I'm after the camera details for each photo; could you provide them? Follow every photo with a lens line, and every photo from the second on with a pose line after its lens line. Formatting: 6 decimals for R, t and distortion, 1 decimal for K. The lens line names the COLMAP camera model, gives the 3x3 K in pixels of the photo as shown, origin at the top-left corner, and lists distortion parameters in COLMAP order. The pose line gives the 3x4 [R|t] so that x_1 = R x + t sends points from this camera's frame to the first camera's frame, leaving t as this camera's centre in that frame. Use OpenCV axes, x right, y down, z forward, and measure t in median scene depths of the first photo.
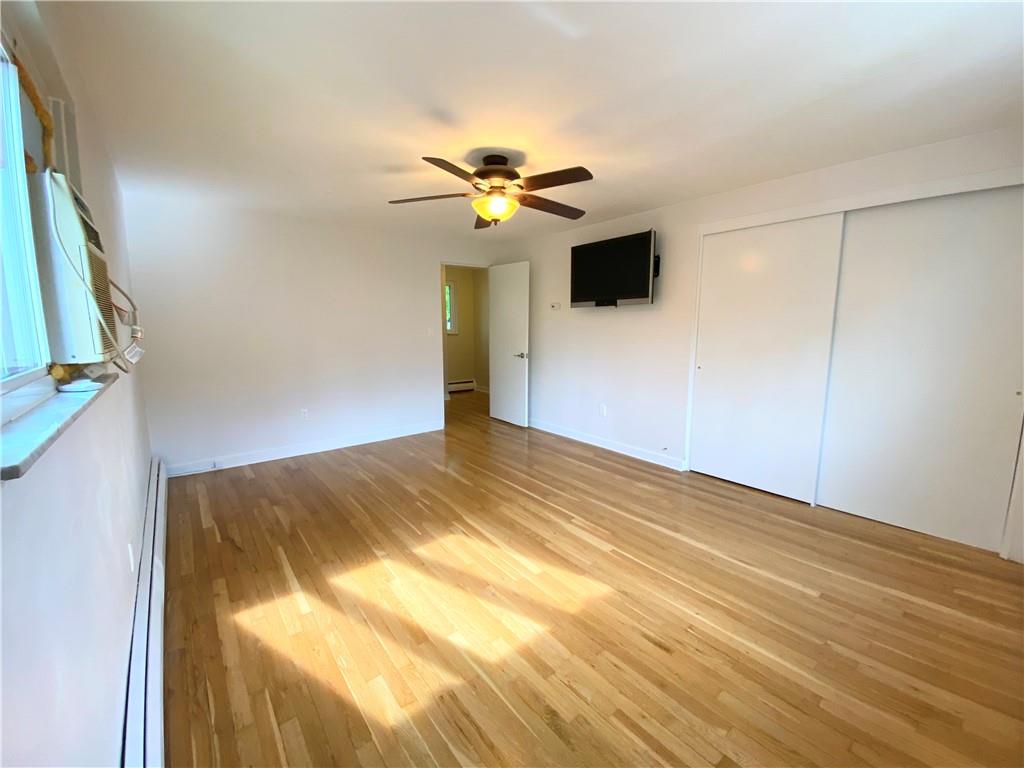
lens RADIAL K [[415.3, 0, 512.0], [0, 415.3, 384.0], [0, 0, 1]] dist [0.030998, -0.015641]
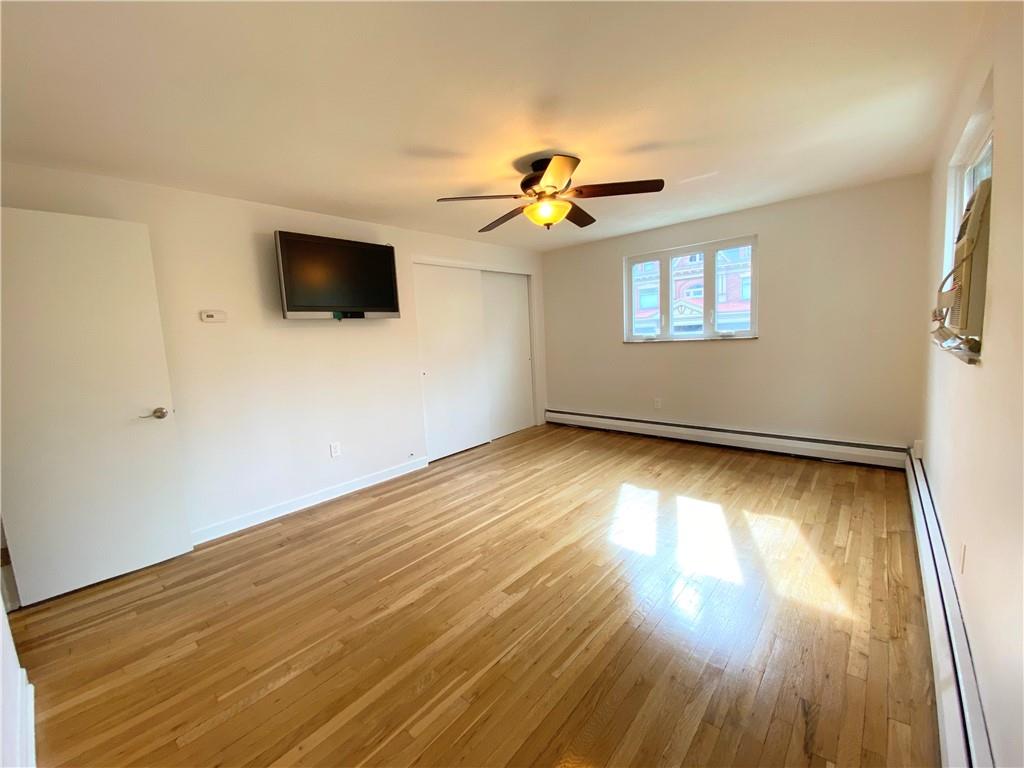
lens RADIAL K [[415.3, 0, 512.0], [0, 415.3, 384.0], [0, 0, 1]] dist [0.030998, -0.015641]
pose [[-0.175661, -0.114361, 0.977786, -0.789750], [0.192697, 0.970022, 0.148072, -0.144449], [-0.965407, 0.214427, -0.148358, 0.999271]]
